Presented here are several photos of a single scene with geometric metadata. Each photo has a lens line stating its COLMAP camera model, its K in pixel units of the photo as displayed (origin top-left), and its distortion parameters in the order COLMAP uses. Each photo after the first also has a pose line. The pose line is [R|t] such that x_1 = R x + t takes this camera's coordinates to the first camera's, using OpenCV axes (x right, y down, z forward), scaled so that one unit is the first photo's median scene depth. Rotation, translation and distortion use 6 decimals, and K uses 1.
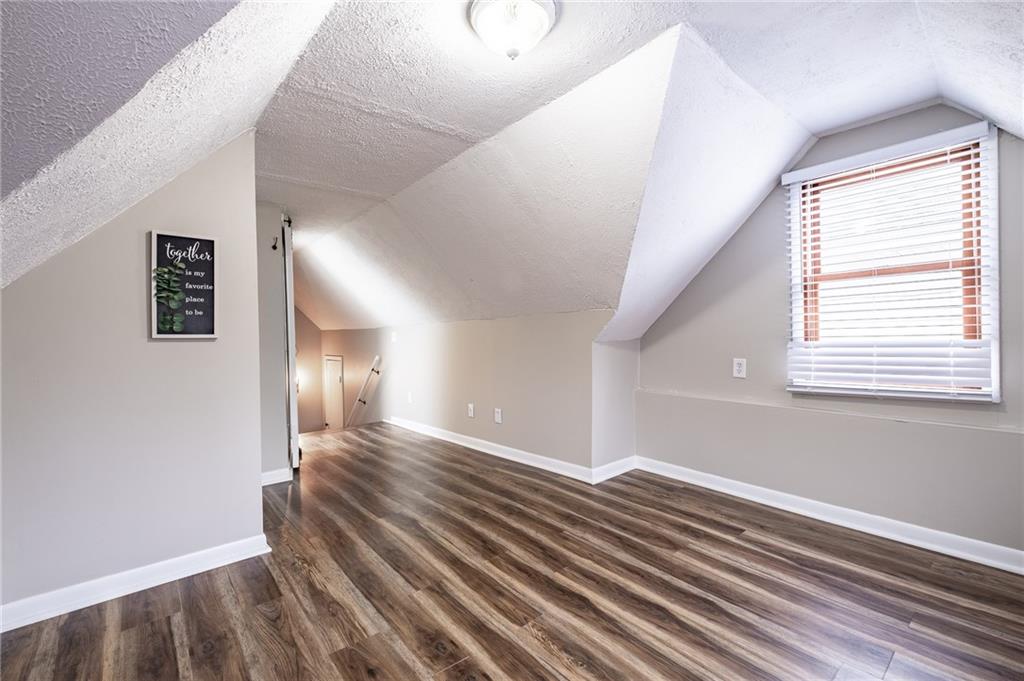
lens RADIAL K [[458.7, 0, 512.3], [0, 458.7, 339.9], [0, 0, 1]] dist [0.000052, -0.002242]
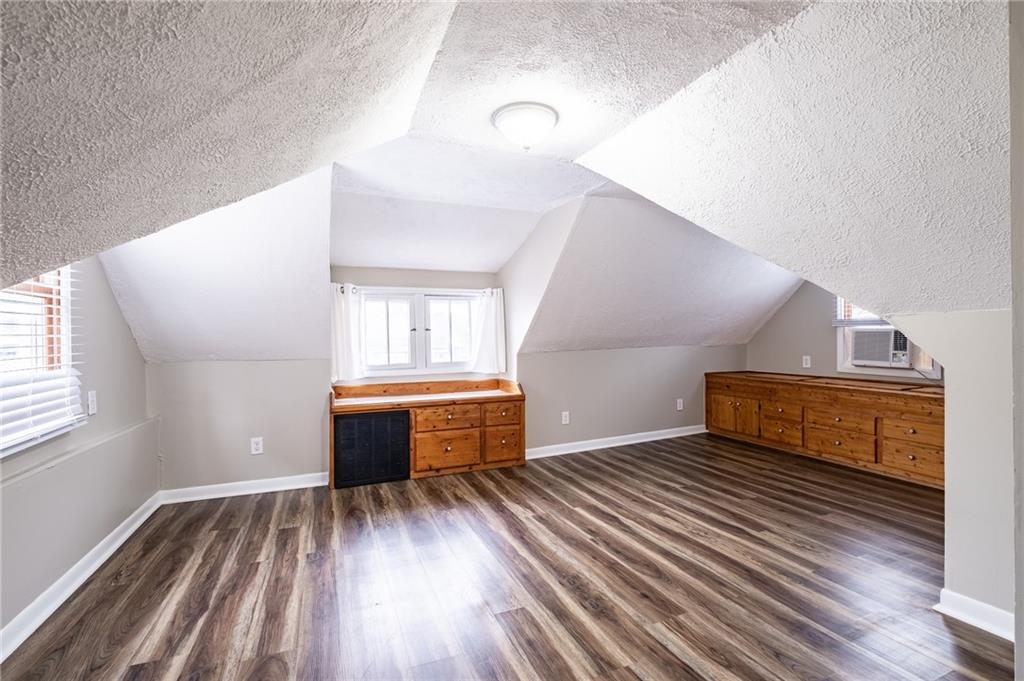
lens RADIAL K [[458.7, 0, 515.7], [0, 458.7, 340.3], [0, 0, 1]] dist [0.000052, -0.002242]
pose [[-0.959174, 0.031623, 0.281043, -0.271924], [0.035441, 0.999336, 0.008510, -0.041169], [-0.280587, 0.018123, -0.959658, 1.880847]]
